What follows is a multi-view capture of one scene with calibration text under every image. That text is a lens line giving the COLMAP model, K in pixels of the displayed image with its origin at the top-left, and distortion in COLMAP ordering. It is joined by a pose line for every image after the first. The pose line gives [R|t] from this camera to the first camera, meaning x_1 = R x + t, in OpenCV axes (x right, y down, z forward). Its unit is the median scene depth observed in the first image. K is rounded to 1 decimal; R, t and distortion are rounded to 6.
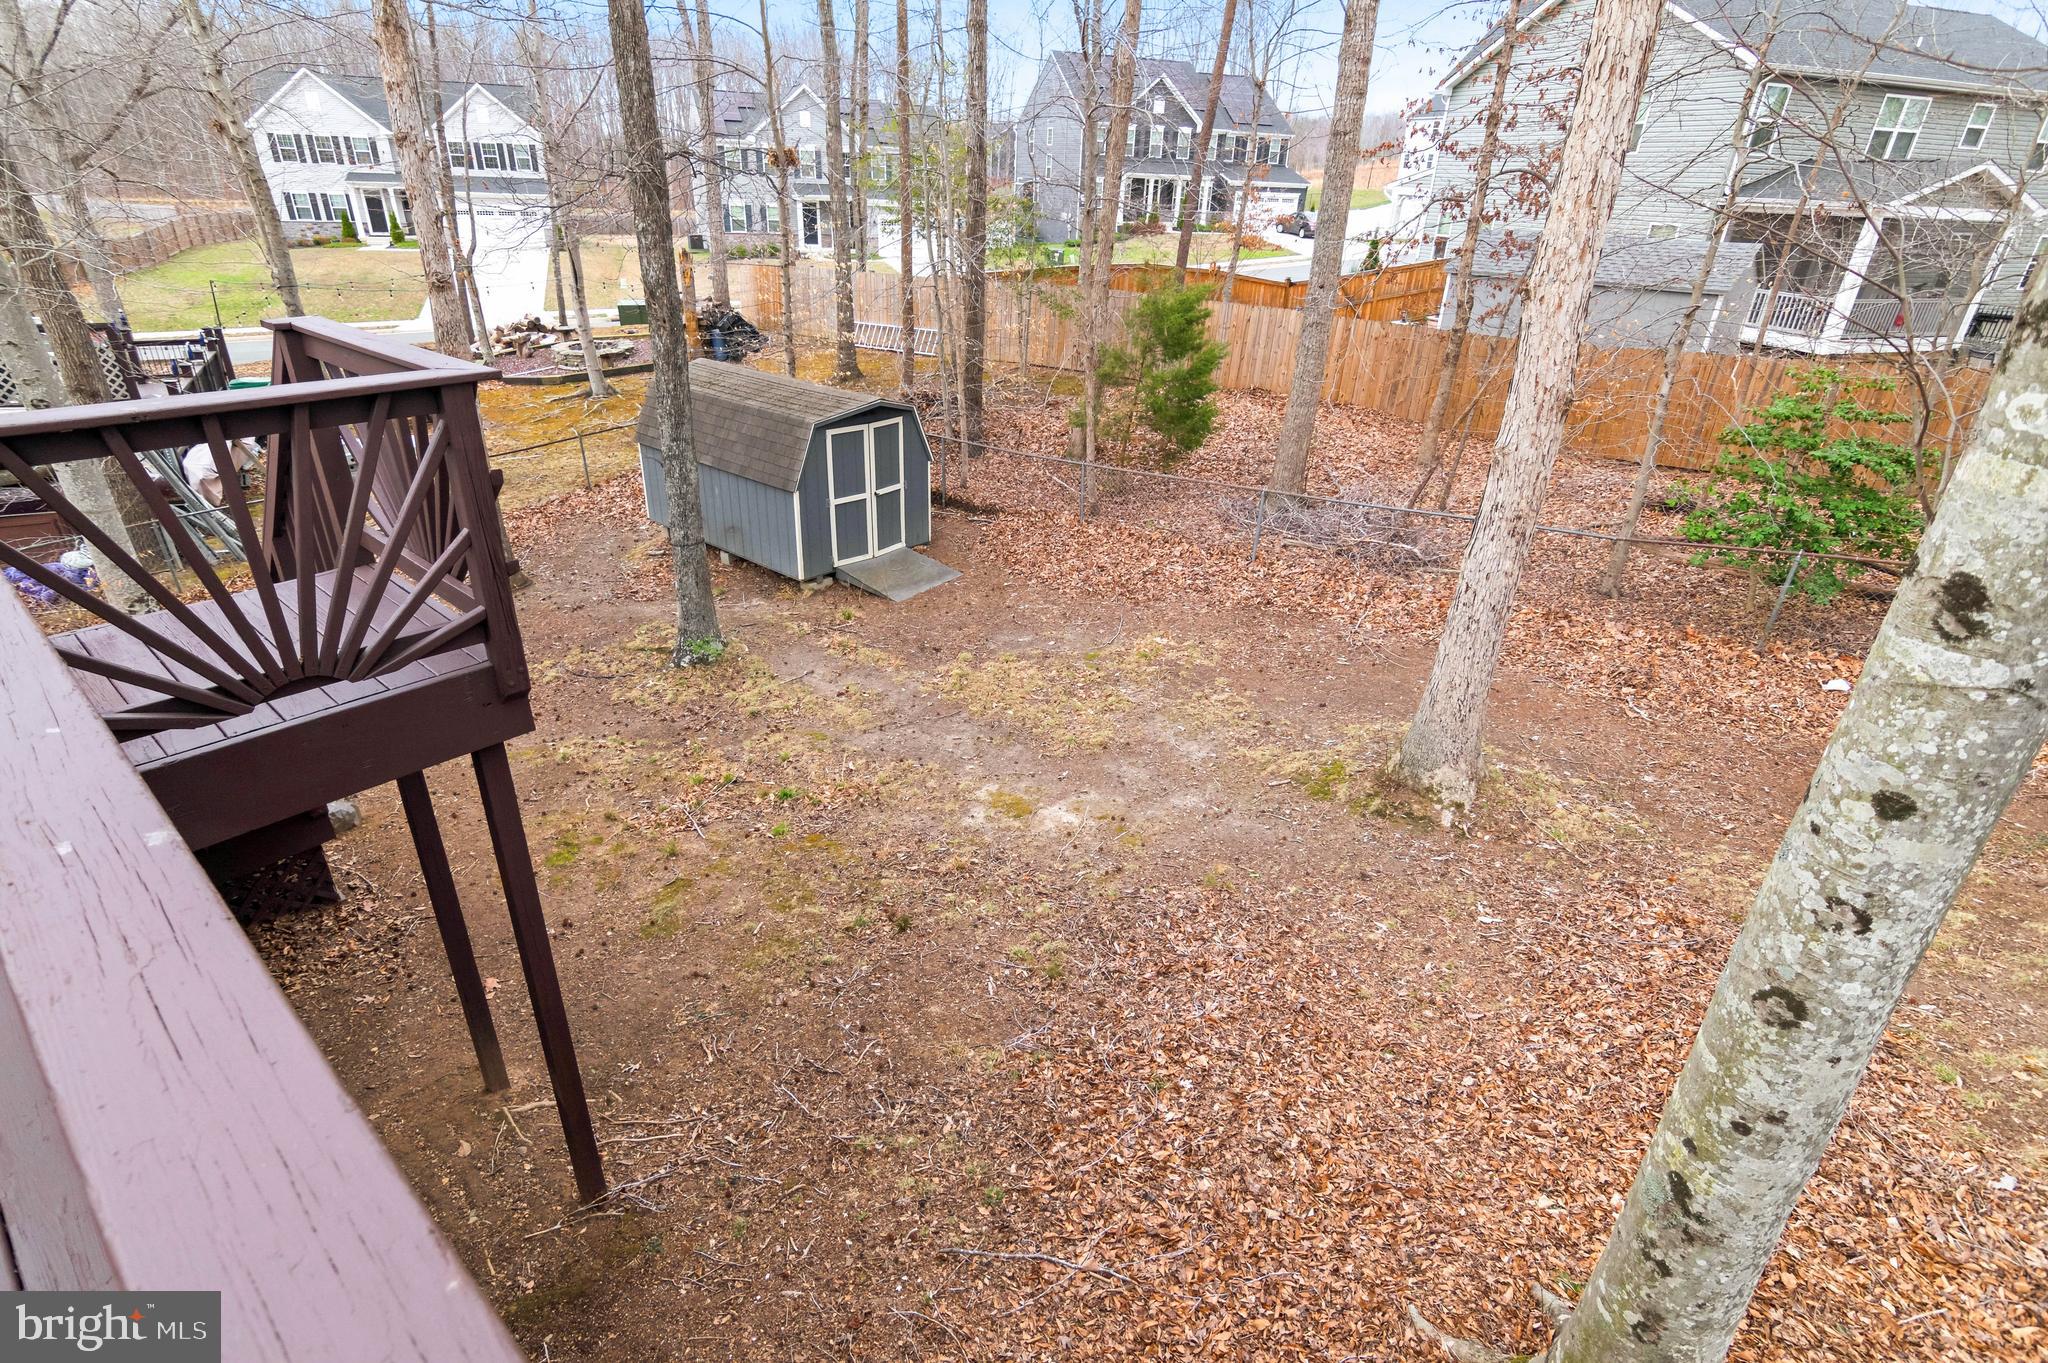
lens RADIAL K [[996.6, 0, 1046.1], [0, 996.6, 683.4], [0, 0, 1]] dist [-0.000777, 0.000147]
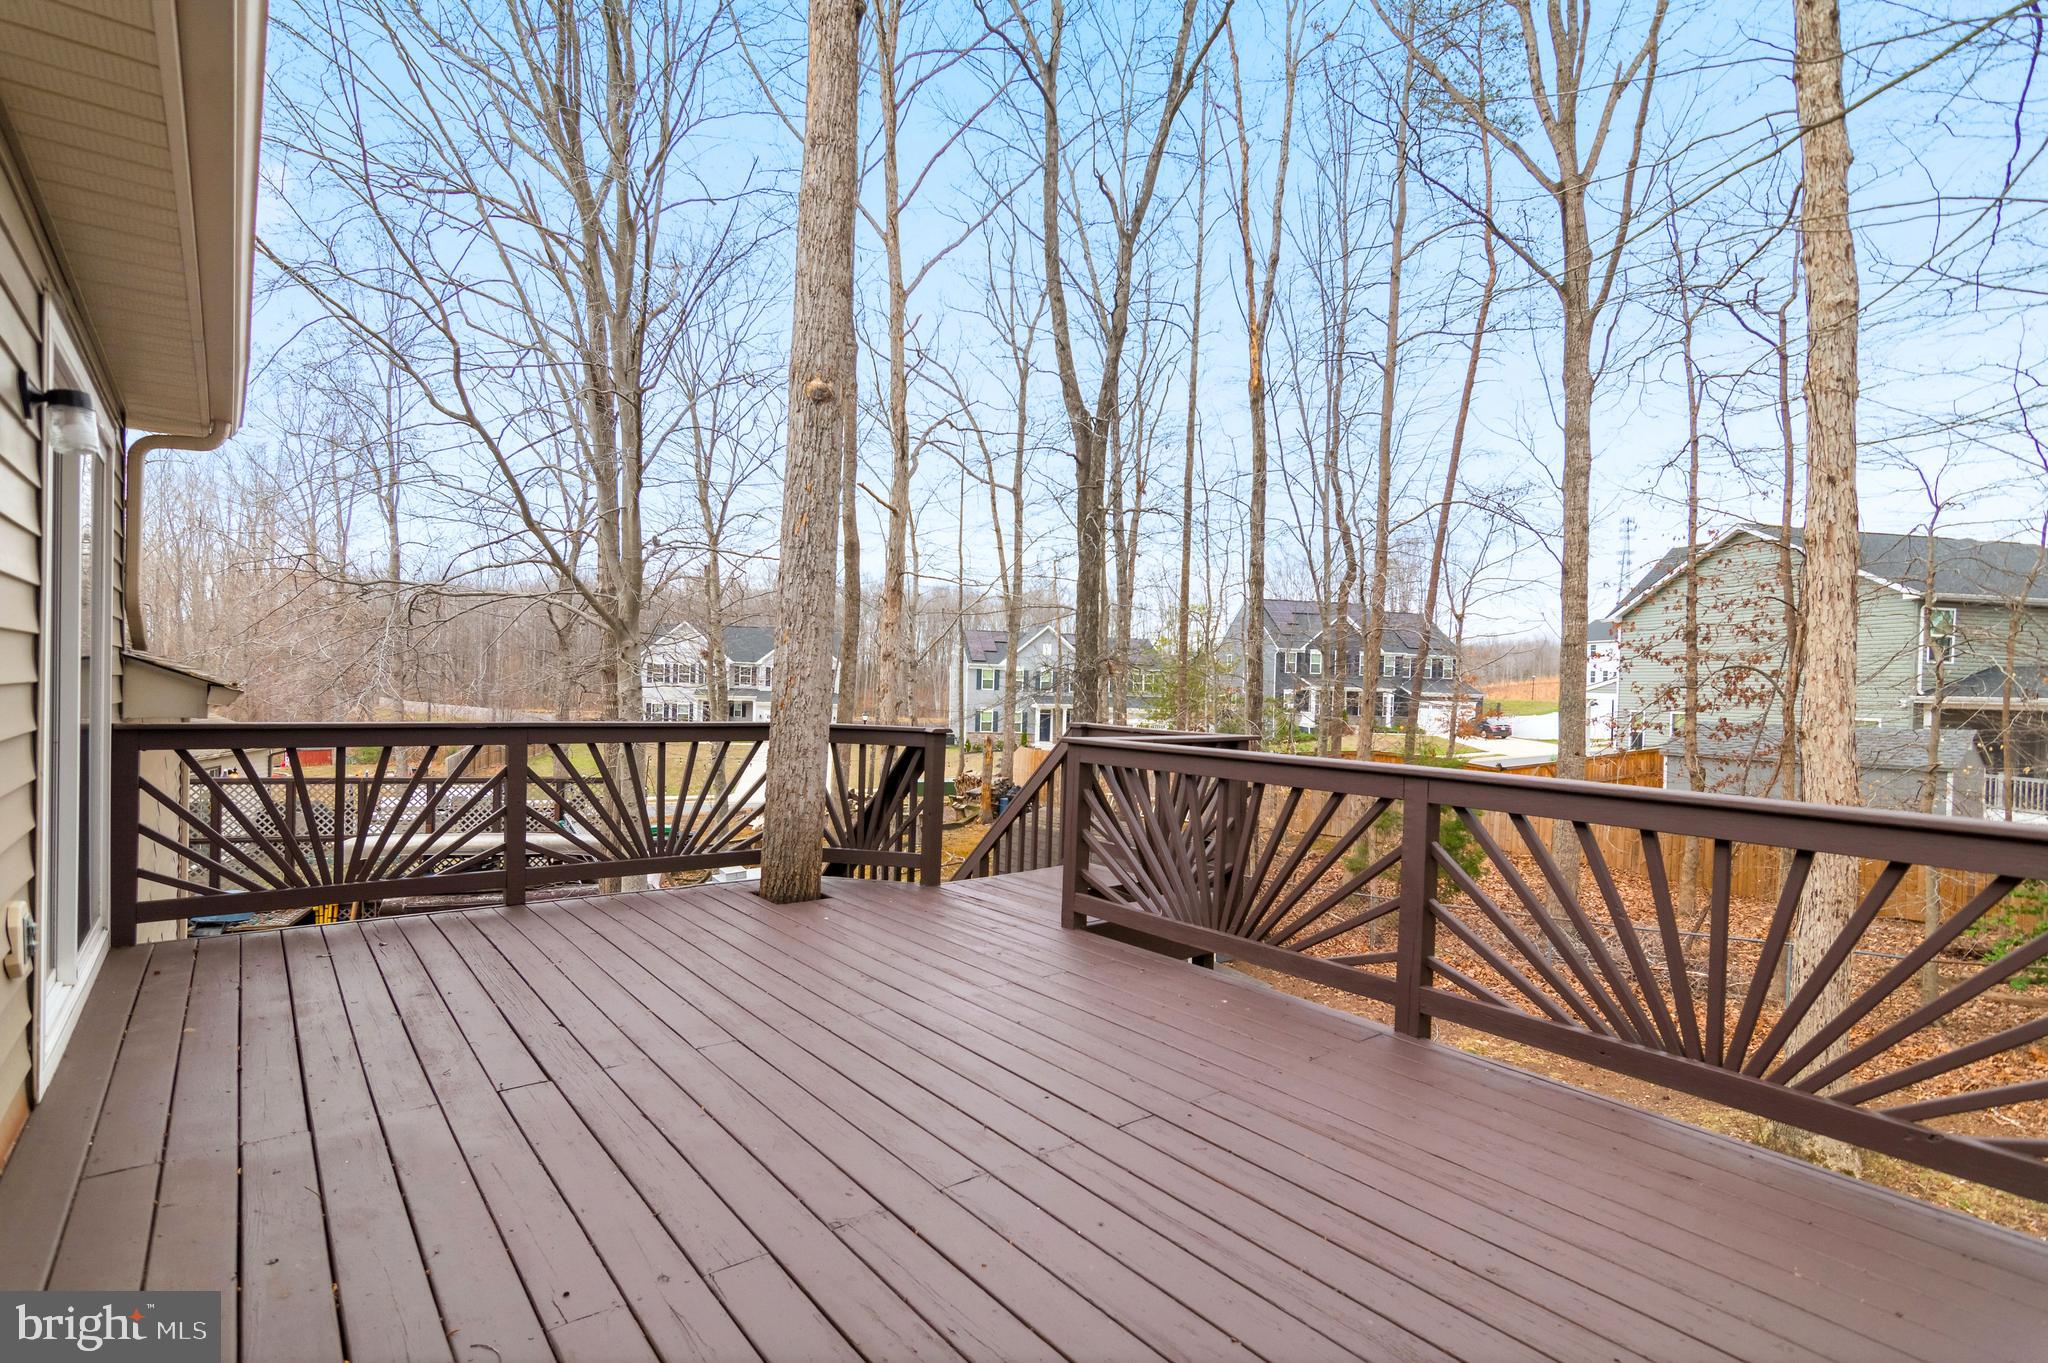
lens RADIAL K [[996.6, 0, 1014.9], [0, 996.6, 692.9], [0, 0, 1]] dist [-0.000777, 0.000147]
pose [[0.983686, -0.005965, -0.179794, -0.152550], [-0.076875, 0.889658, -0.450110, 0.117202], [0.162640, 0.456589, 0.874686, -0.182704]]
